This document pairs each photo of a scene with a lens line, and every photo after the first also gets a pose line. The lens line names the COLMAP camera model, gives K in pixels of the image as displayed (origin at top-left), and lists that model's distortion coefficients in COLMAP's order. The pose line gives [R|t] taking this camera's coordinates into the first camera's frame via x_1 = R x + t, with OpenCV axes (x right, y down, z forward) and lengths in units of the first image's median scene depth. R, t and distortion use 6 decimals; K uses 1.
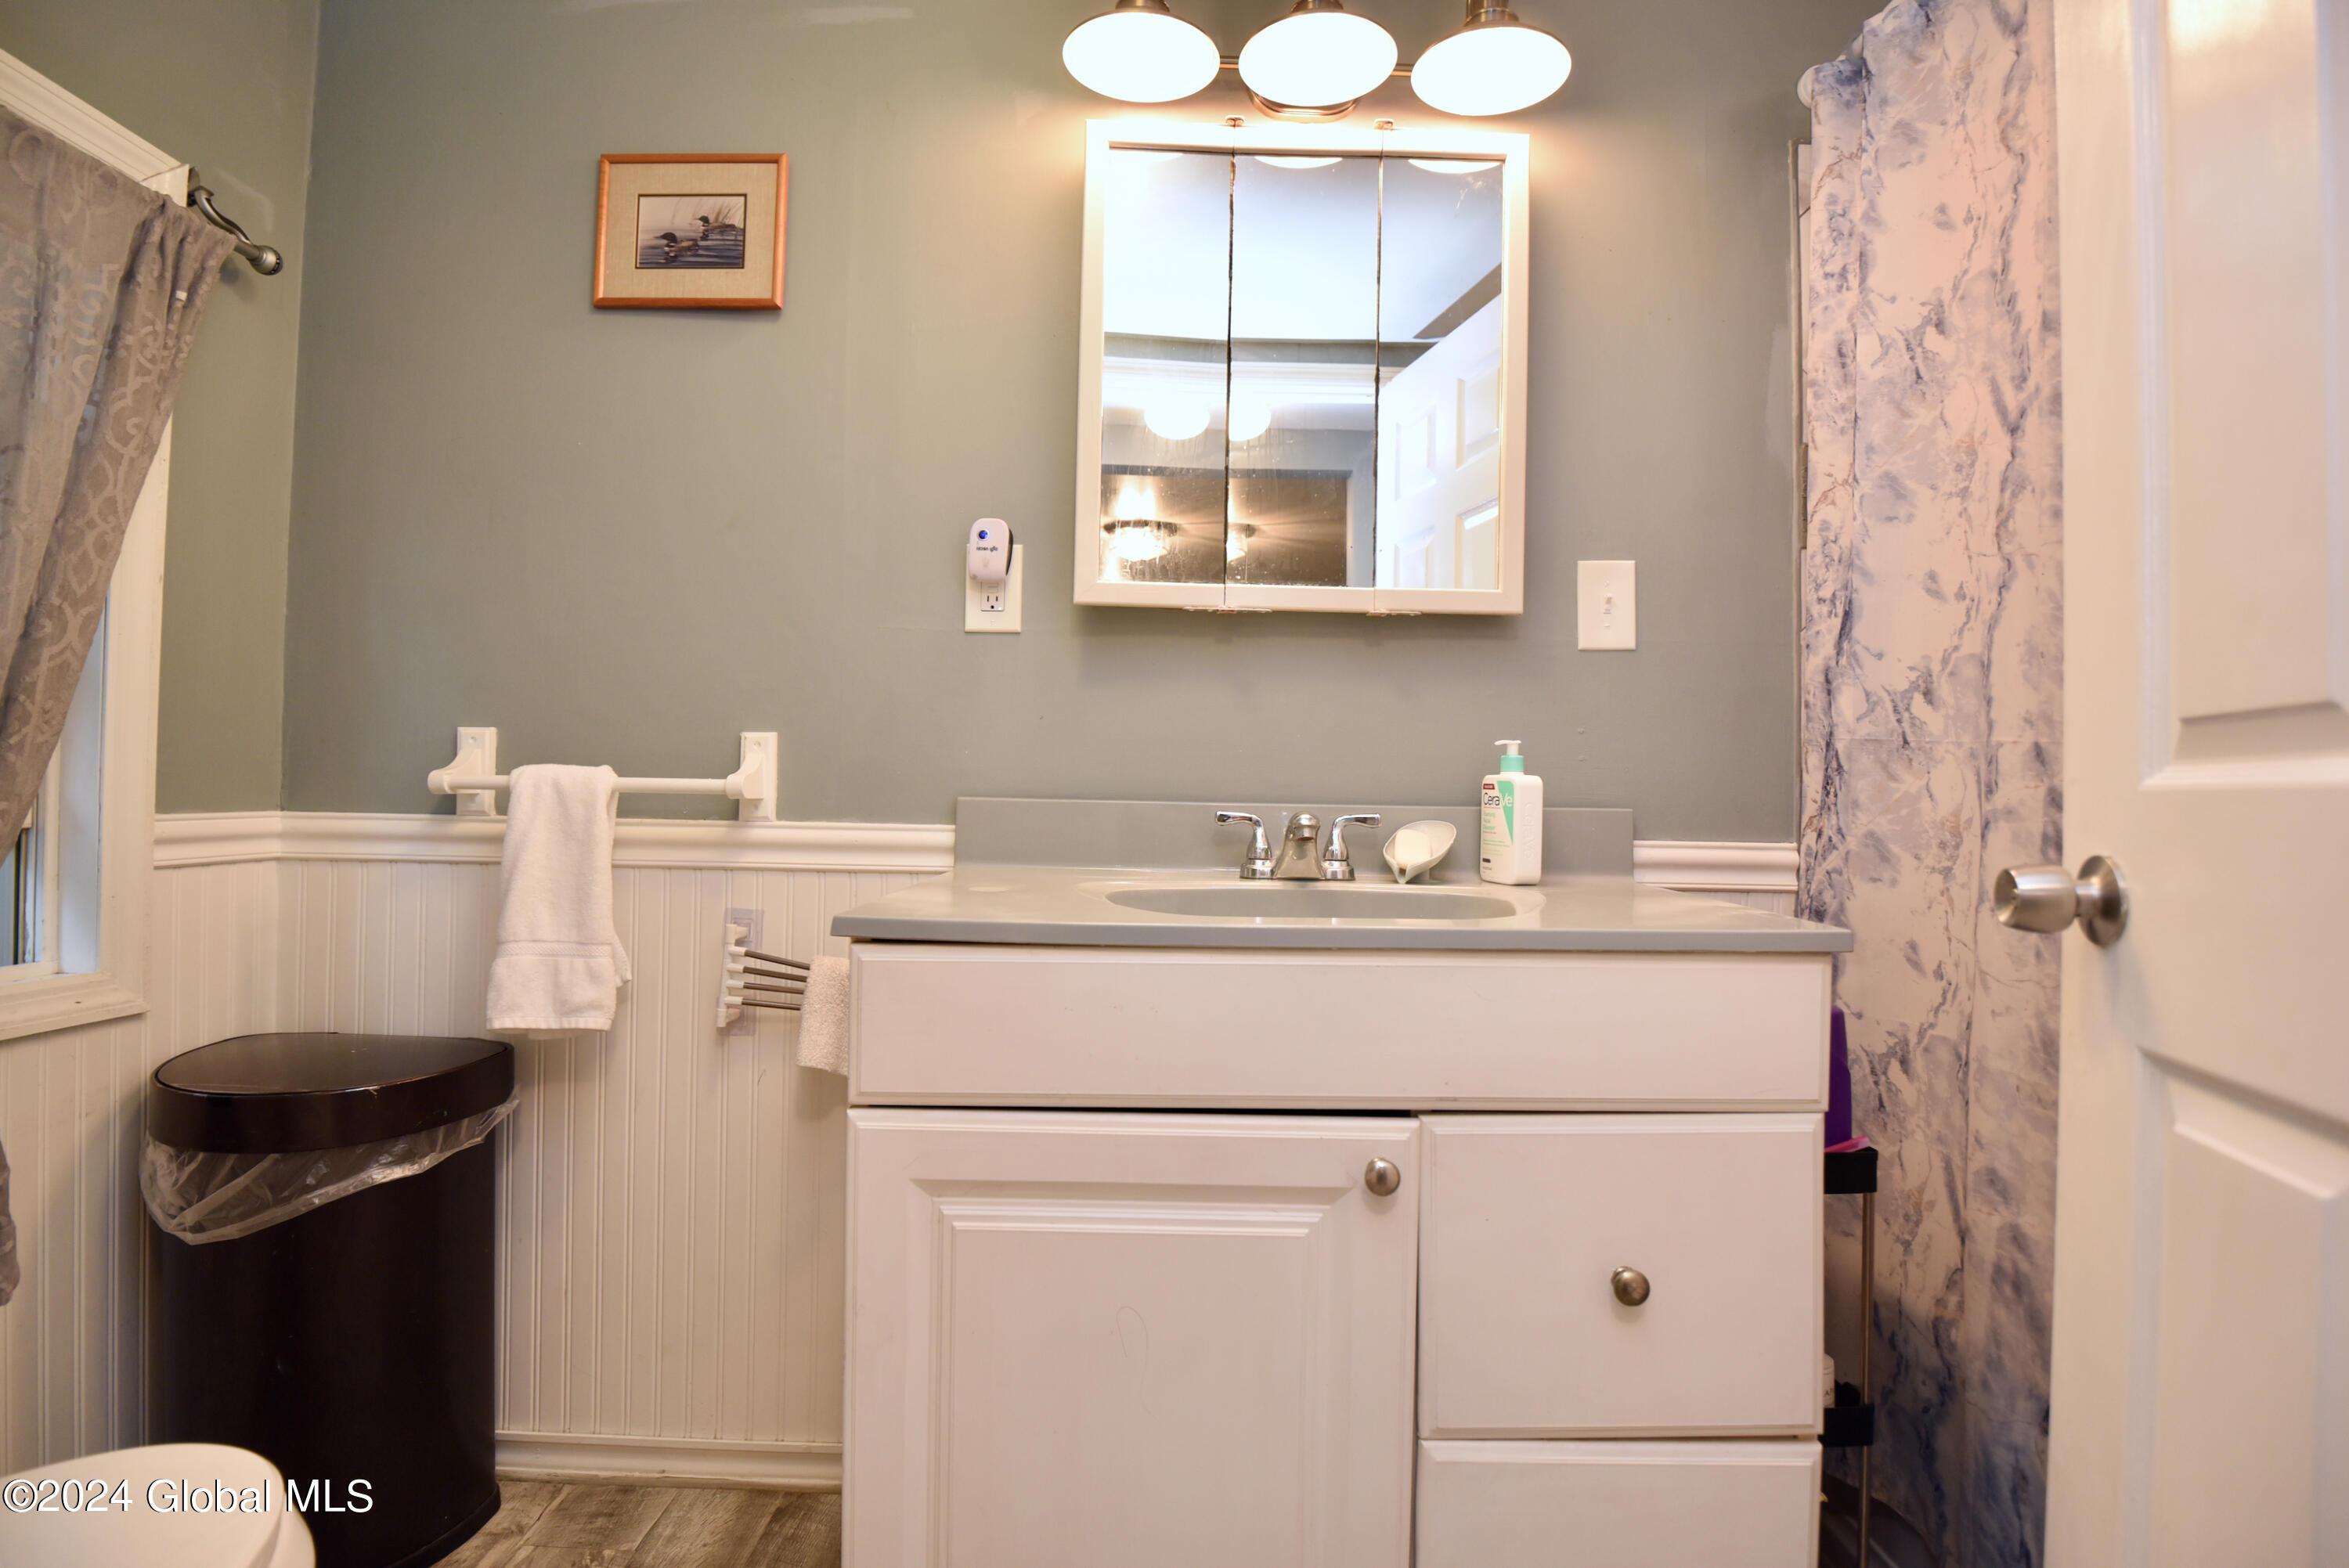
lens RADIAL K [[1151.1, 0, 1182.1], [0, 1151.1, 782.3], [0, 0, 1]] dist [-0.028962, -0.003177]
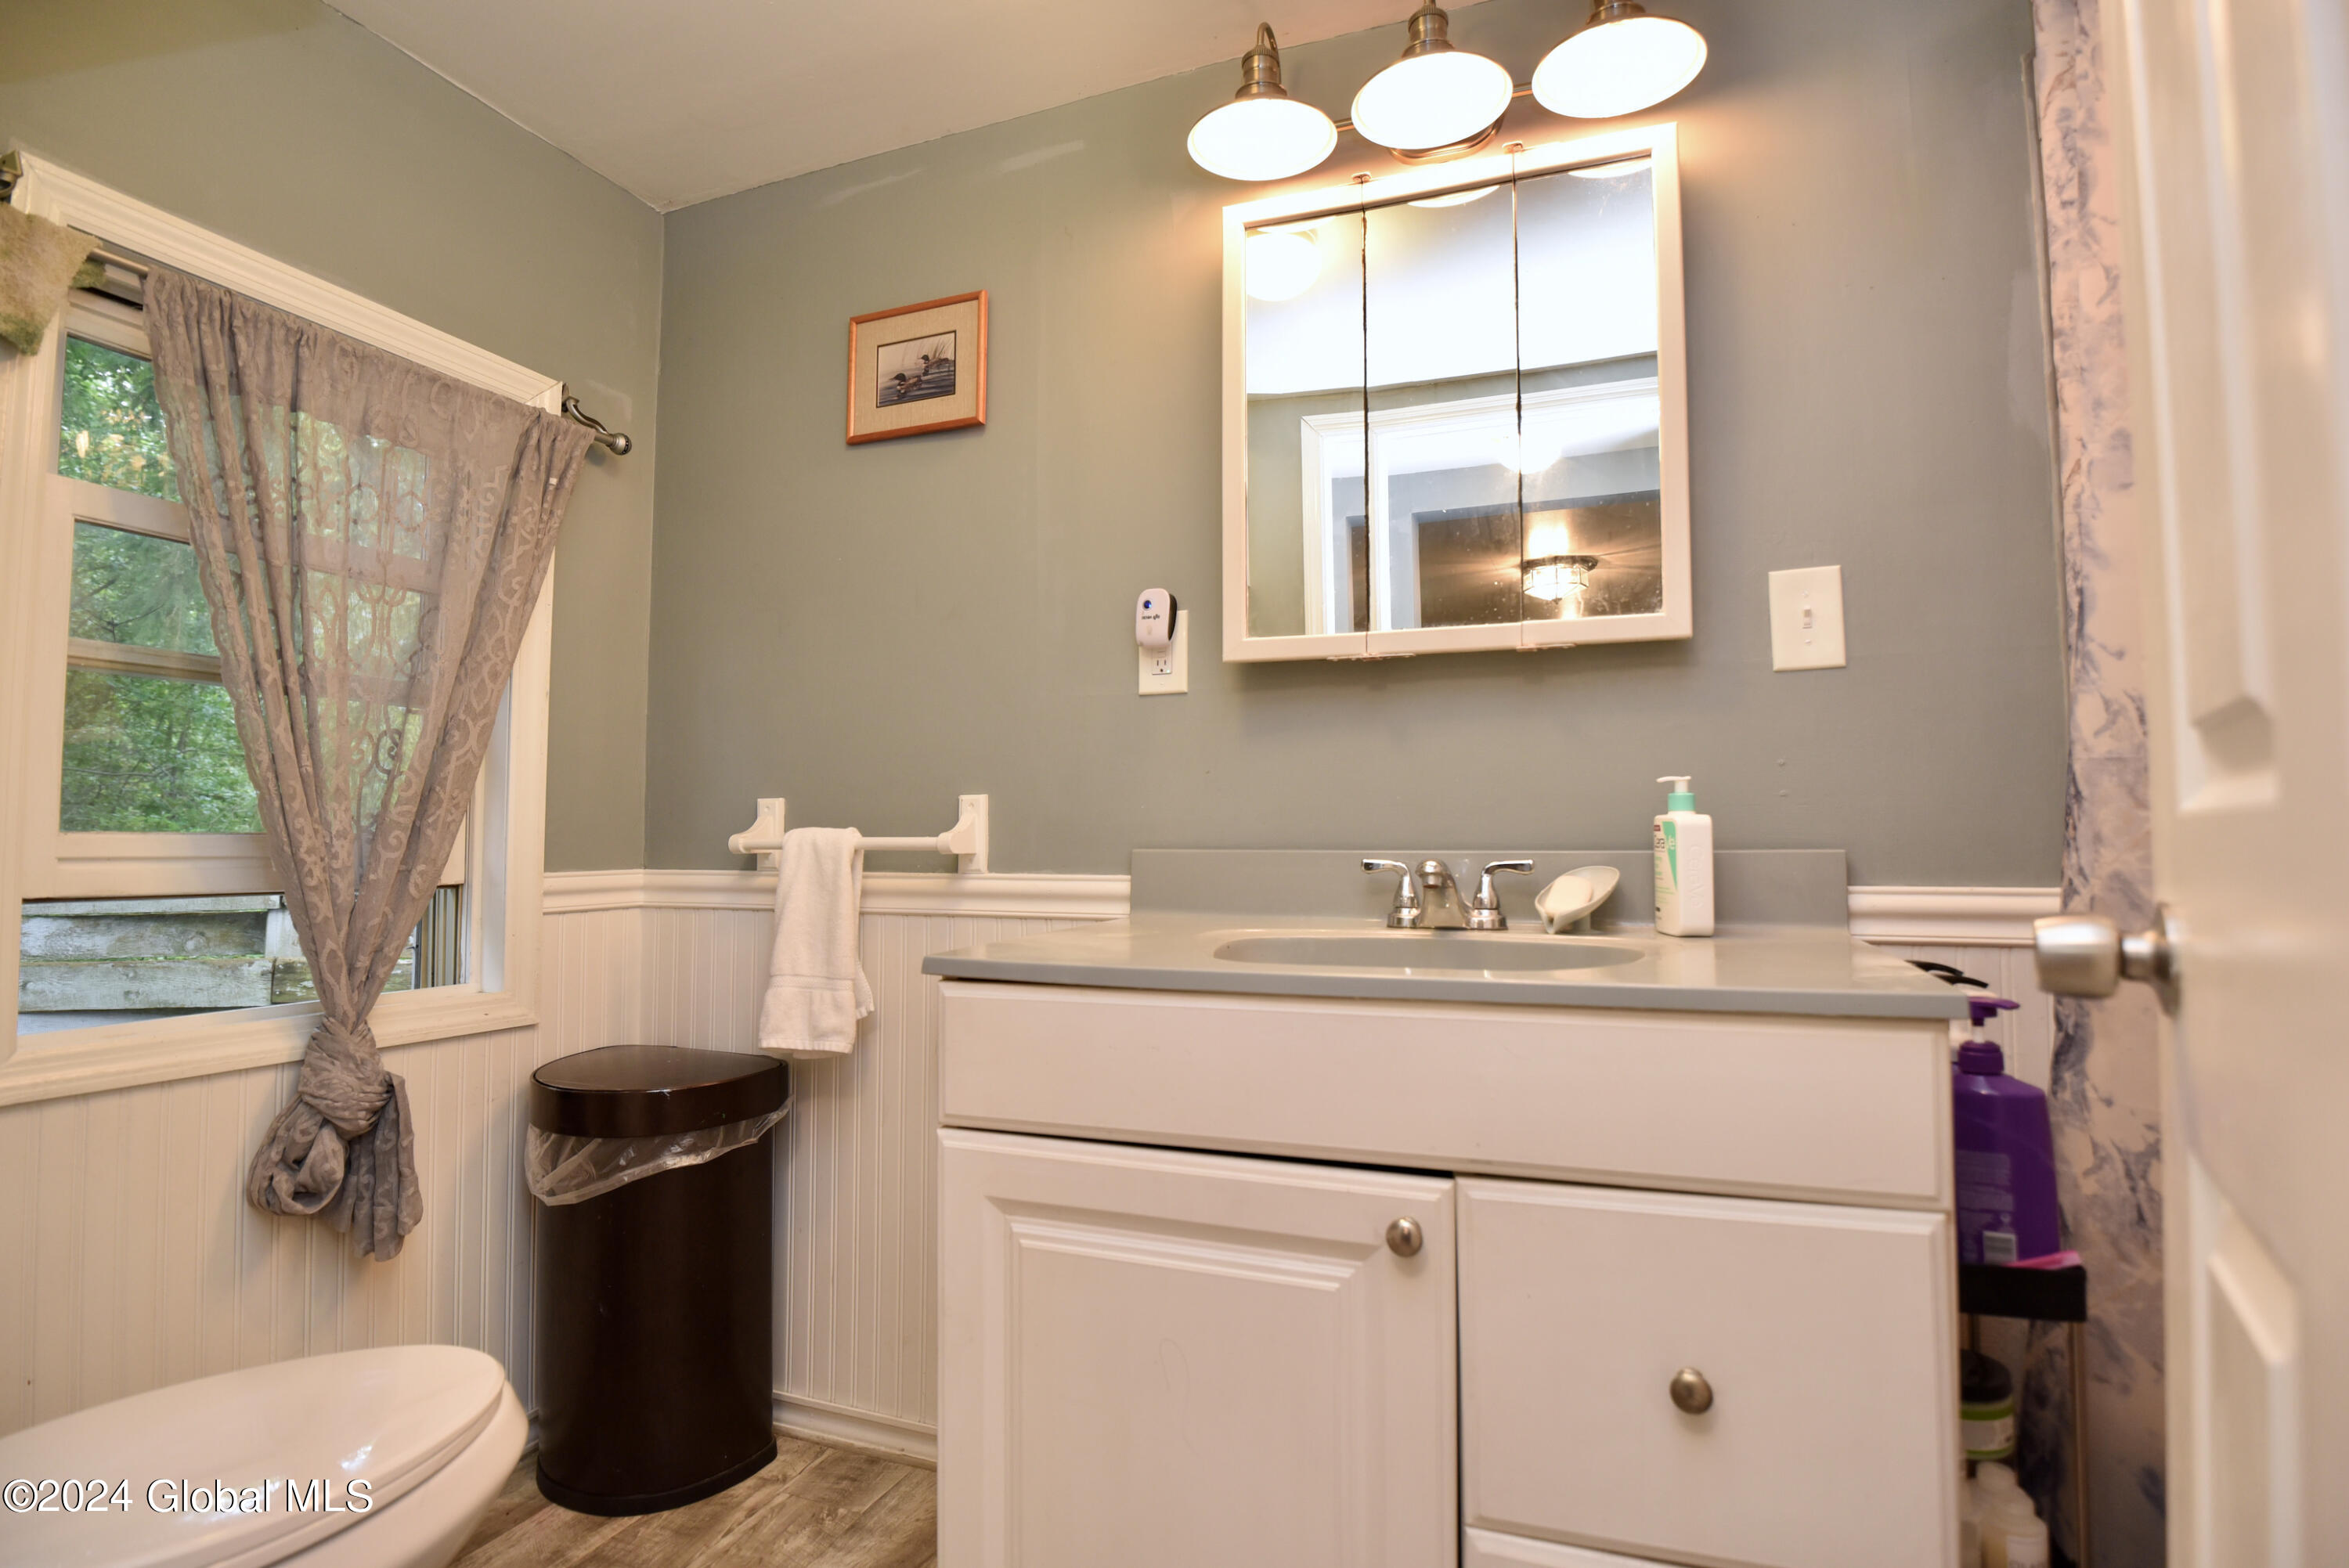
lens RADIAL K [[1151.1, 0, 1178.9], [0, 1151.1, 781.2], [0, 0, 1]] dist [-0.028962, -0.003177]
pose [[0.932759, -0.038001, -0.358491, 0.244455], [0.021932, 0.998568, -0.048787, 0.002877], [0.359832, 0.037644, 0.932257, 0.013846]]
